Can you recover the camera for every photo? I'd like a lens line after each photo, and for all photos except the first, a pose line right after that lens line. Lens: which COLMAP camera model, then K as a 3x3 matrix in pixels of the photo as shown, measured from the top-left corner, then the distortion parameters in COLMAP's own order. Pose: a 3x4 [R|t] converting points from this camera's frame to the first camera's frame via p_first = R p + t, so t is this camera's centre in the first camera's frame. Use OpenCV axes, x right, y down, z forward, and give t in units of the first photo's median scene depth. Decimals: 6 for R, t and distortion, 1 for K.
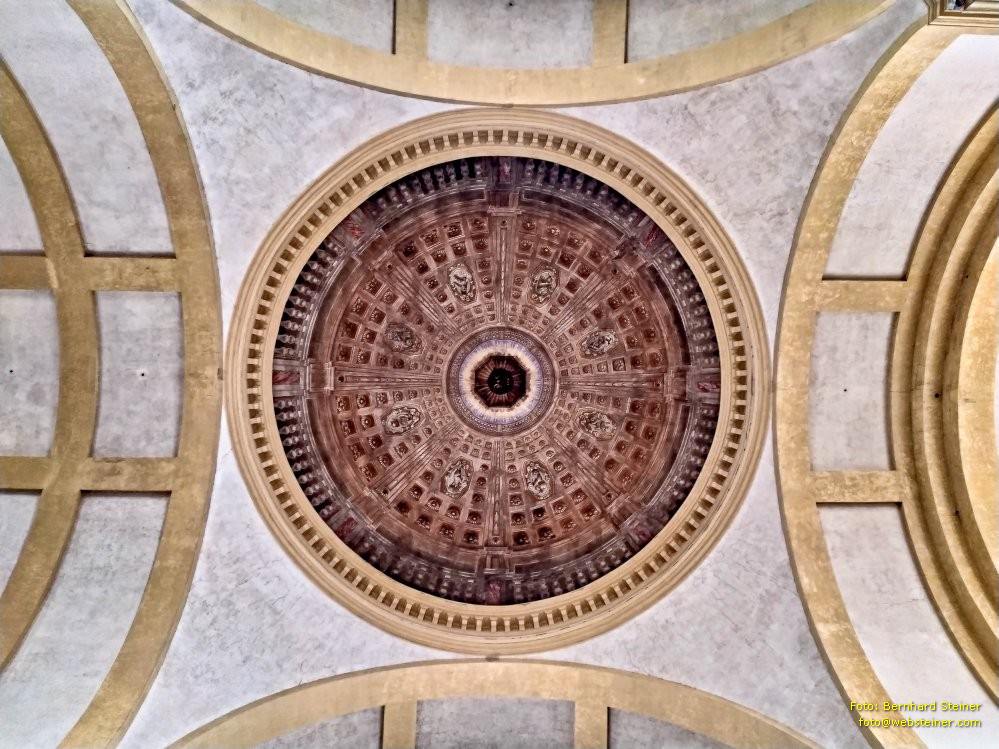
lens RADIAL K [[739.8, 0, 499.5], [0, 739.8, 373.5], [0, 0, 1]] dist [0.042547, 0.003870]
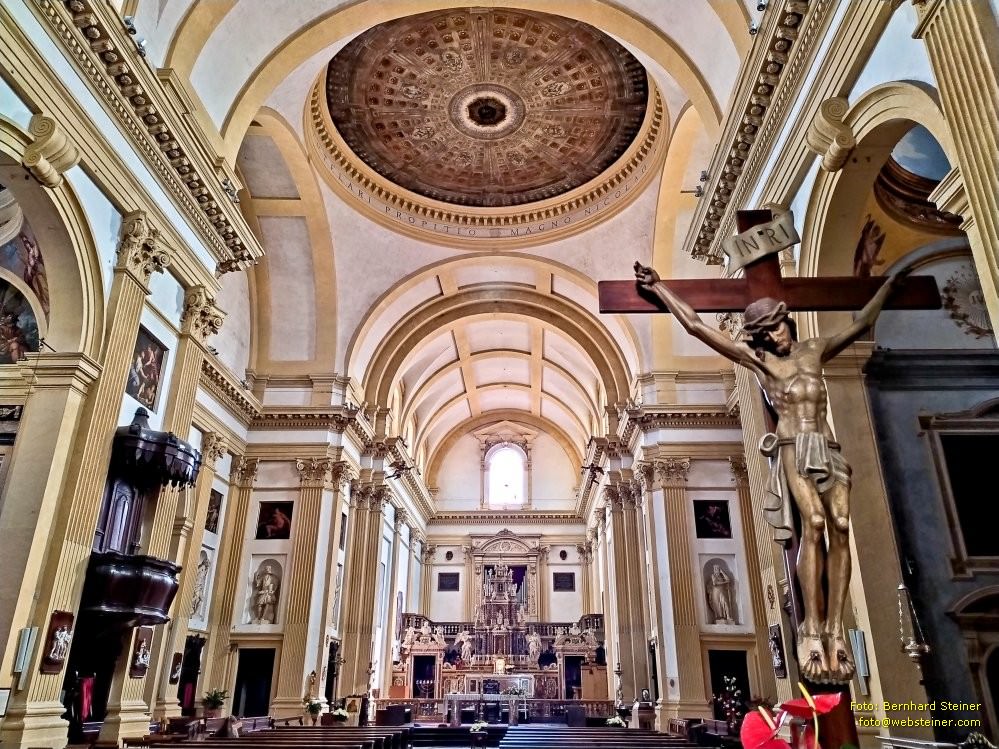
lens RADIAL K [[739.8, 0, 499.9], [0, 739.8, 376.2], [0, 0, 1]] dist [0.042547, 0.003870]
pose [[0.059181, 0.427866, 0.901903, -1.066273], [-0.998242, 0.022350, 0.054900, -0.080415], [0.003332, -0.903566, 0.428436, -0.066004]]
